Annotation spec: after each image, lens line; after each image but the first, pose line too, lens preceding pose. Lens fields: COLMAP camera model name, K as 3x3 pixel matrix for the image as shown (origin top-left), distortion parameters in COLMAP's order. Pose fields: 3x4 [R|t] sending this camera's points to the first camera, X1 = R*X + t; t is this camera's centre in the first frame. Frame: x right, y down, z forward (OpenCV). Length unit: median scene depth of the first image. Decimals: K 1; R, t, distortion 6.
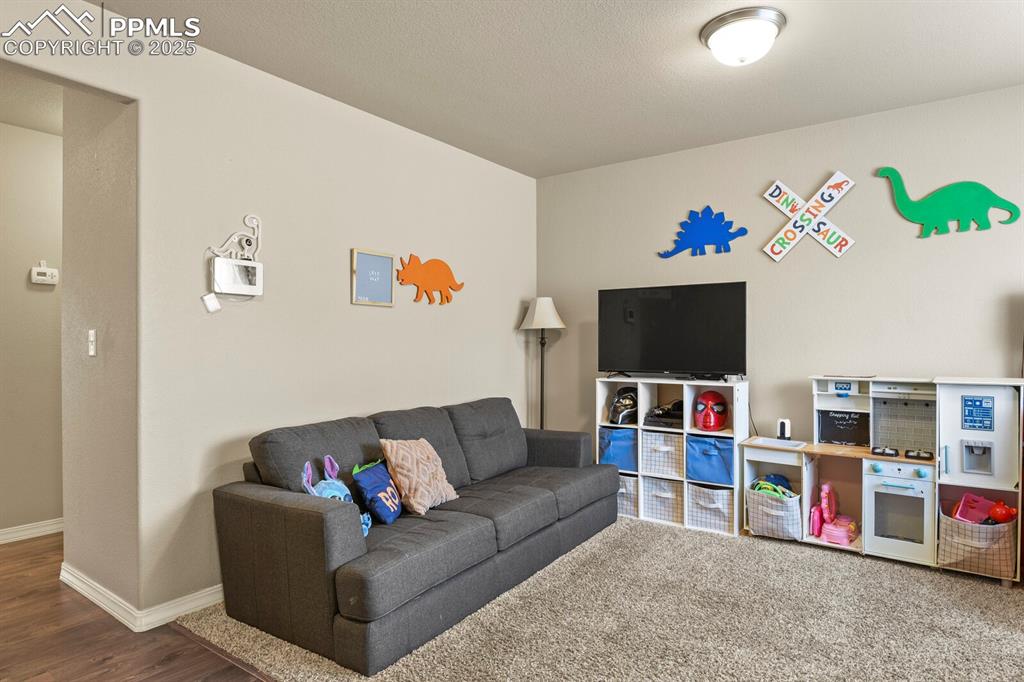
lens RADIAL K [[579.6, 0, 515.5], [0, 579.6, 345.3], [0, 0, 1]] dist [-0.008972, -0.001938]
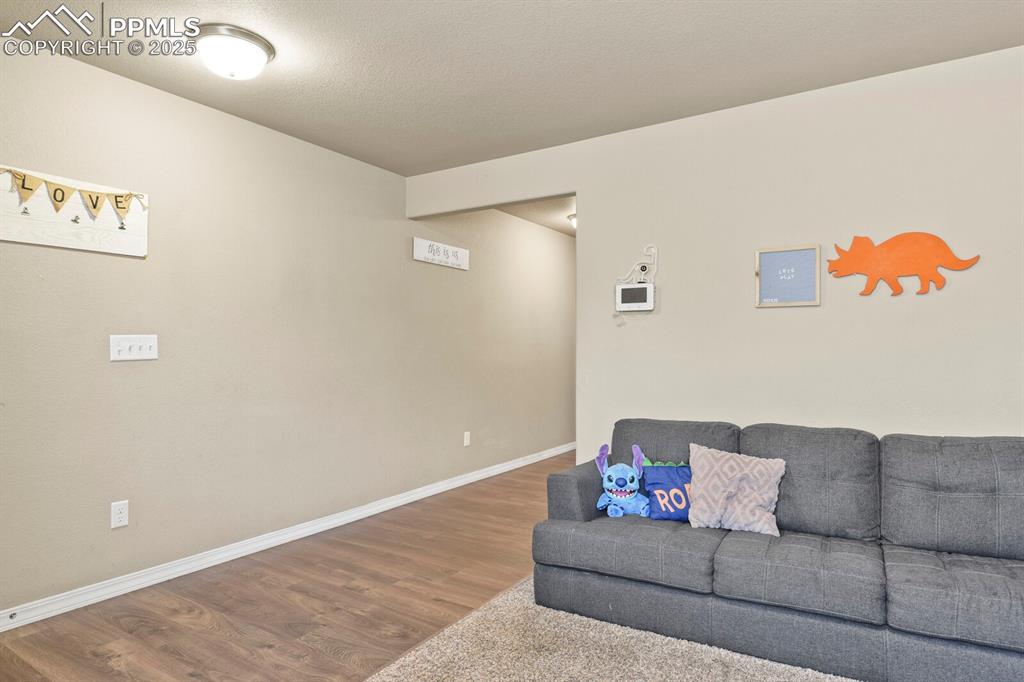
lens RADIAL K [[579.6, 0, 515.5], [0, 579.6, 345.3], [0, 0, 1]] dist [-0.008972, -0.001938]
pose [[0.080411, -0.008926, -0.996722, 0.592678], [-0.001639, 0.999957, -0.009087, 0.000312], [0.996760, 0.002364, 0.080393, 0.481919]]
